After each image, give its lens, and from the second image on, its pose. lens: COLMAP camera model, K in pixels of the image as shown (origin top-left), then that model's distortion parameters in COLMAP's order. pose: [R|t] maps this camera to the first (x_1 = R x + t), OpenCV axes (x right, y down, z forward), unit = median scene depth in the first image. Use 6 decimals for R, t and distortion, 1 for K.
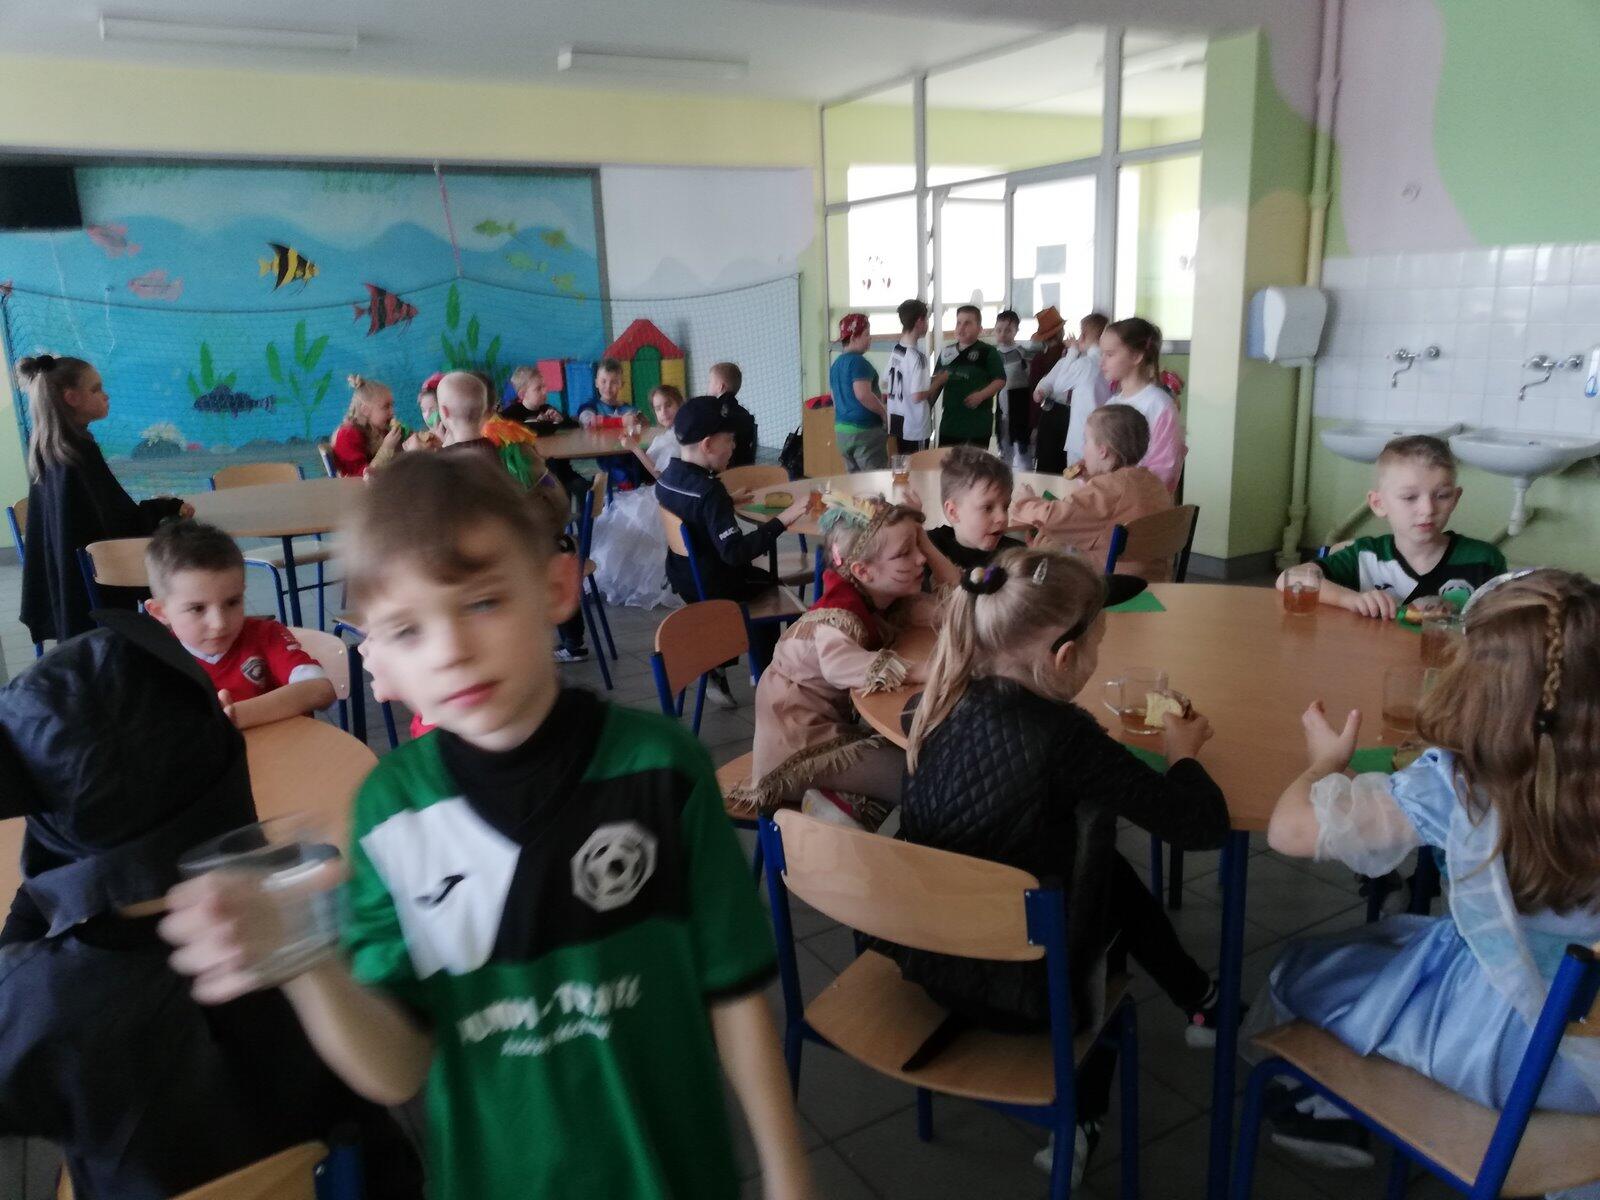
lens RADIAL K [[1235.9, 0, 799.8], [0, 1235.9, 602.4], [0, 0, 1]] dist [0.010895, -0.027139]
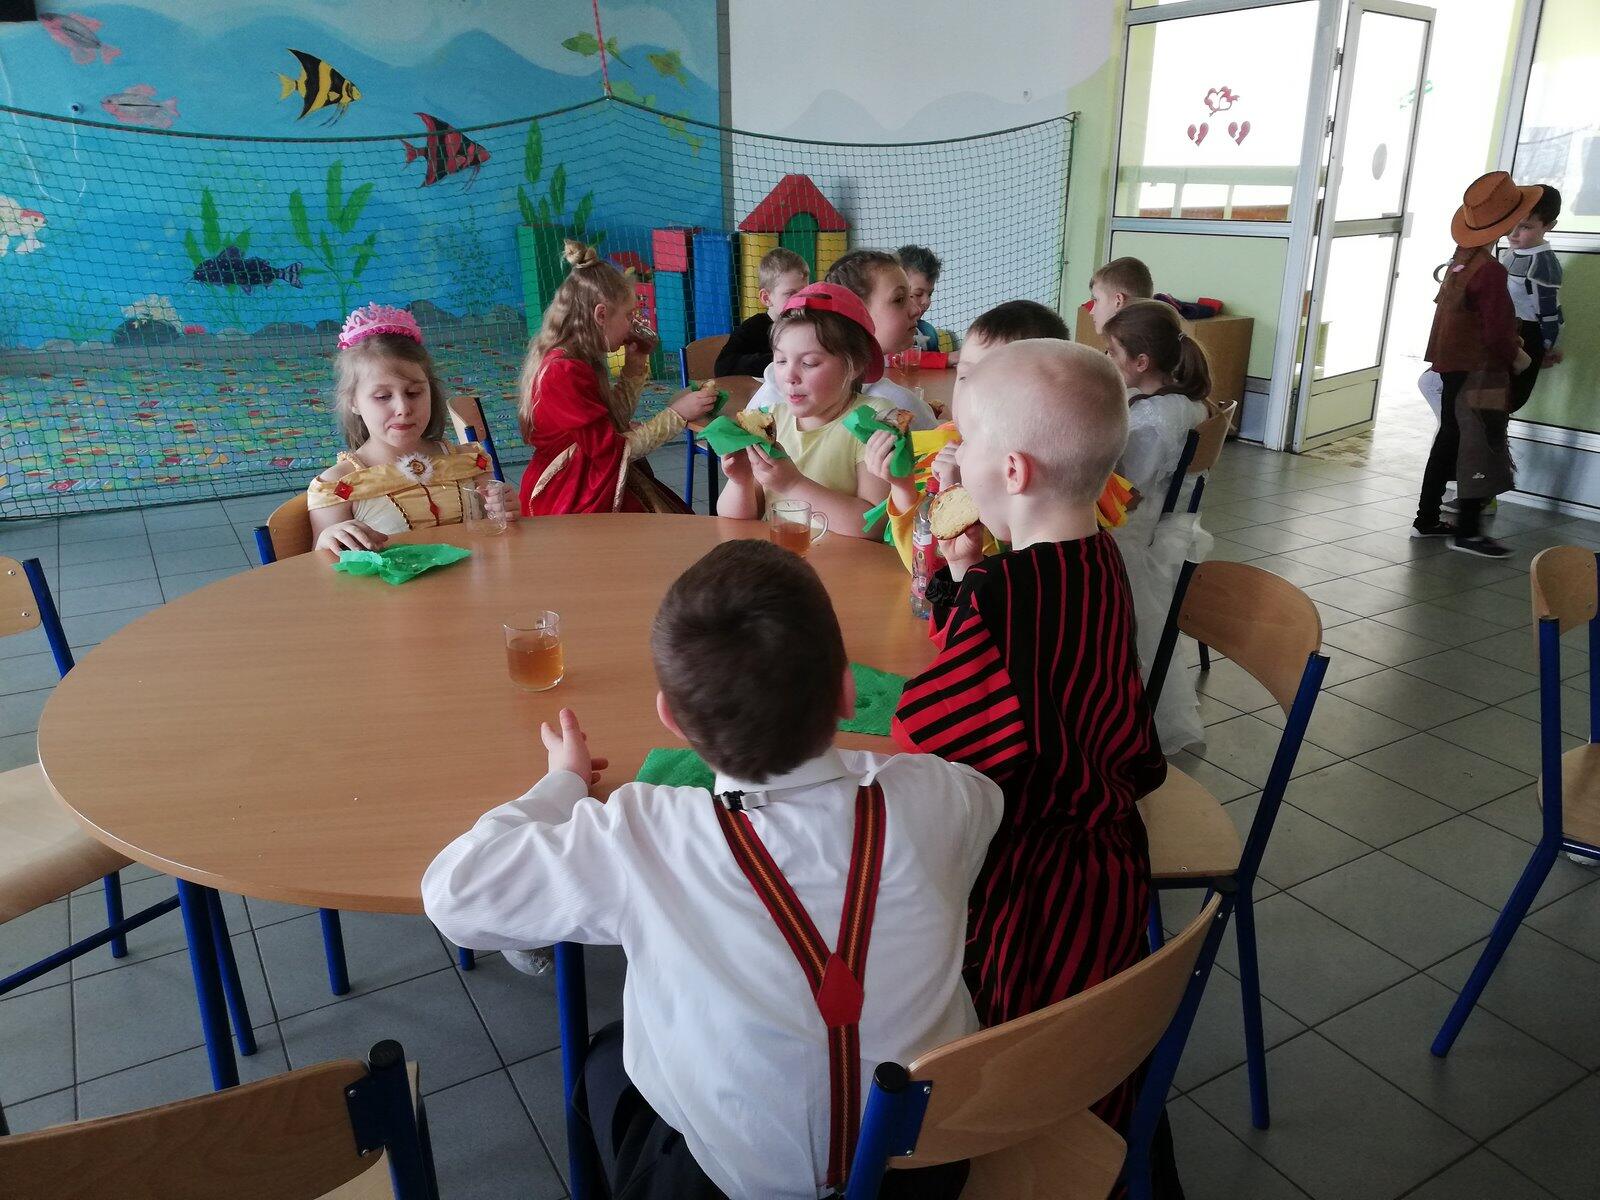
lens RADIAL K [[1235.9, 0, 800.4], [0, 1235.9, 601.8], [0, 0, 1]] dist [0.010895, -0.027139]
pose [[0.999367, 0.035304, -0.004306, -0.109867], [-0.034694, 0.994338, 0.100437, -0.049126], [0.007827, -0.100224, 0.994934, 0.232487]]
